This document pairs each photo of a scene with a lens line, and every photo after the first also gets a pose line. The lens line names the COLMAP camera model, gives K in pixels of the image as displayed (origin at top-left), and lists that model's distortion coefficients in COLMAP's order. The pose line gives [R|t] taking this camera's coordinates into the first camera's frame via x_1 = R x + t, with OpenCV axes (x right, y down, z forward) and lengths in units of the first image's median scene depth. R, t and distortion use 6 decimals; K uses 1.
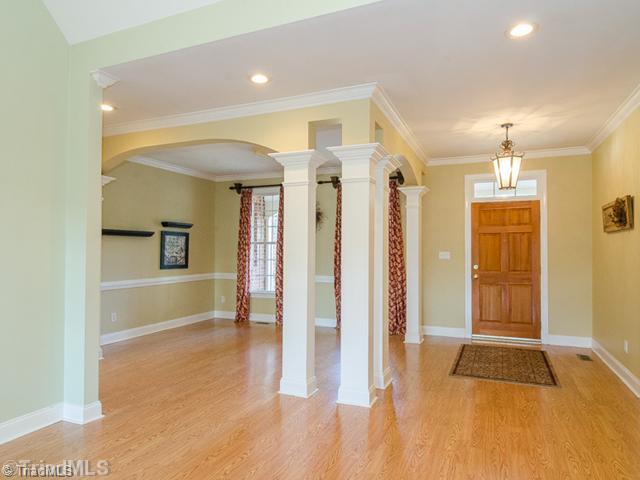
lens RADIAL K [[409.1, 0, 320.0], [0, 409.1, 240.0], [0, 0, 1]] dist [0.000203, -0.000114]
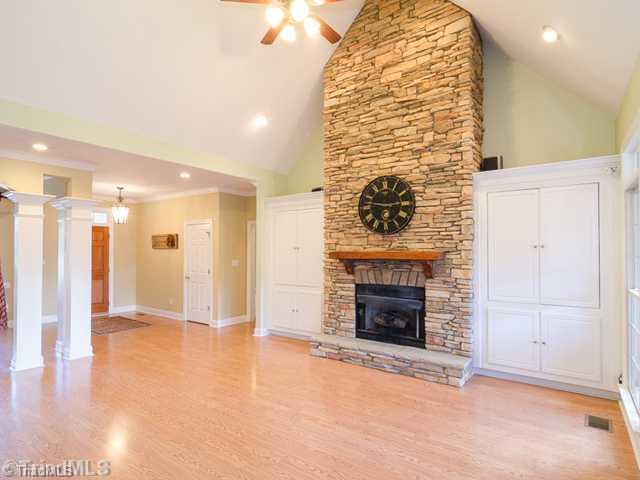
lens RADIAL K [[352.7, 0, 318.9], [0, 352.7, 244.3], [0, 0, 1]] dist [-0.000450, -0.000652]
pose [[0.220520, 0.011319, 0.975317, -0.948166], [-0.024445, 0.999683, -0.006075, -0.055364], [-0.975076, -0.022502, 0.220726, -0.198639]]
